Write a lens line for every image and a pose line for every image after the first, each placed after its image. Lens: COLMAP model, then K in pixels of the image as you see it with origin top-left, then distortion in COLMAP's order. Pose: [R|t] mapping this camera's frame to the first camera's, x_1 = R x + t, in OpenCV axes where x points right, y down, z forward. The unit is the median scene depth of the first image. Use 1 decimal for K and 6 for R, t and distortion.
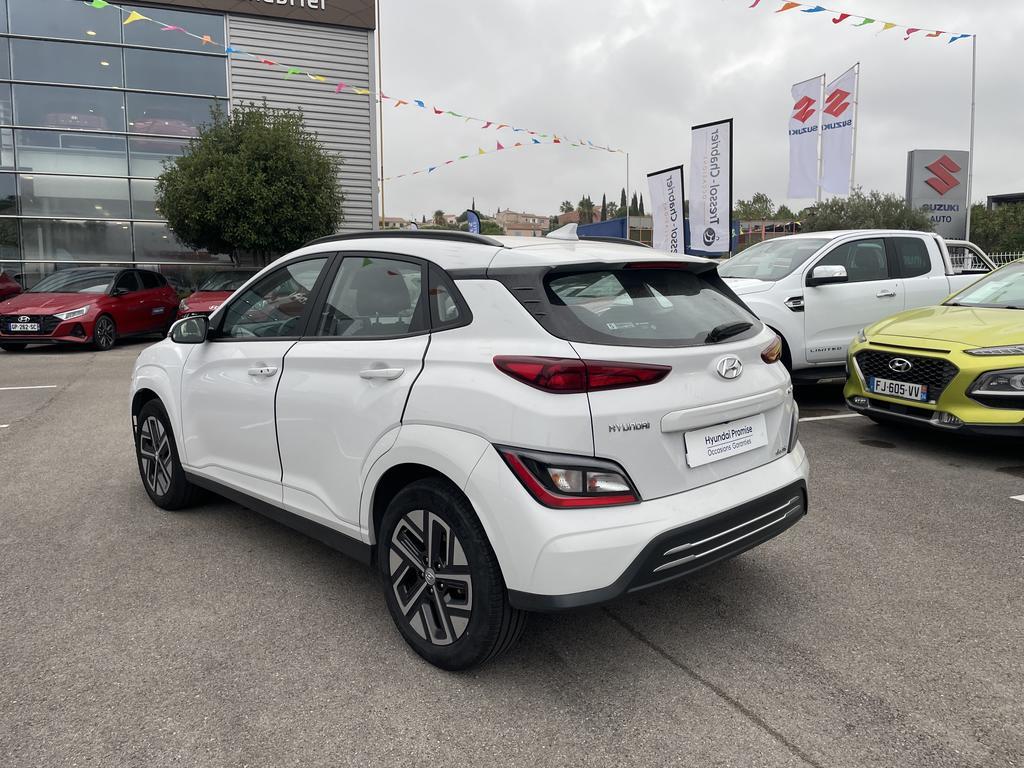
lens RADIAL K [[771.9, 0, 512.0], [0, 771.9, 384.0], [0, 0, 1]] dist [0.091426, -0.122117]
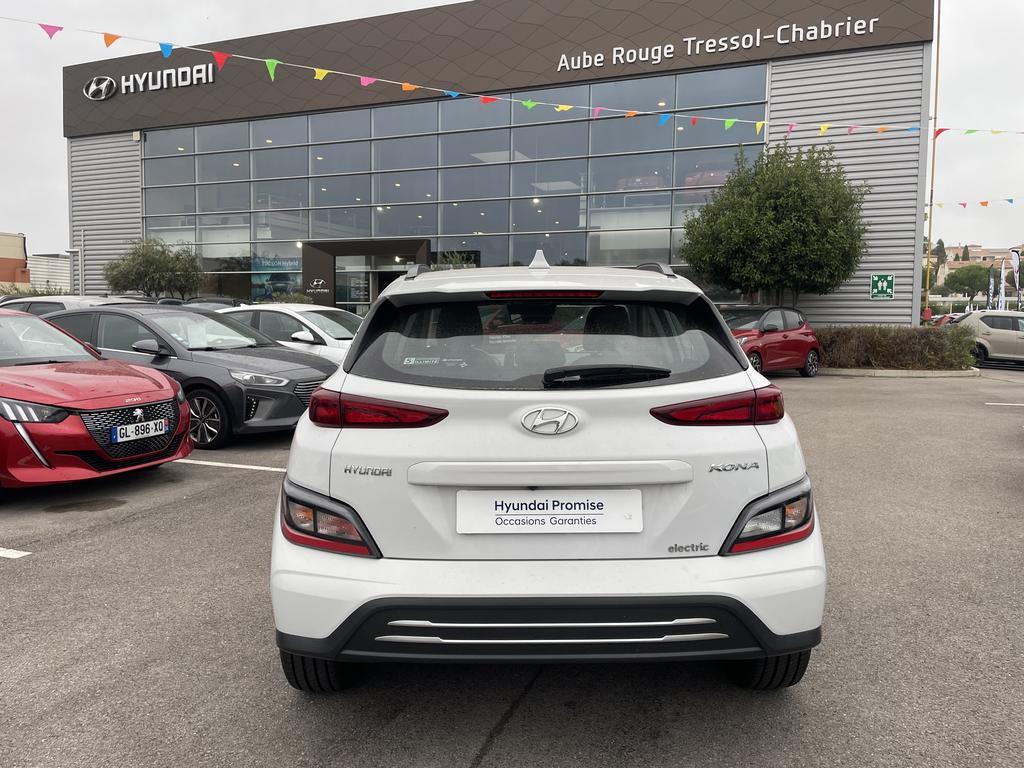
lens RADIAL K [[772.8, 0, 520.3], [0, 772.8, 380.5], [0, 0, 1]] dist [0.093730, -0.131425]
pose [[0.726533, 0.058980, -0.684596, 0.143280], [-0.096662, 0.995175, -0.016846, -0.008233], [0.680299, 0.078413, 0.728728, 0.071779]]
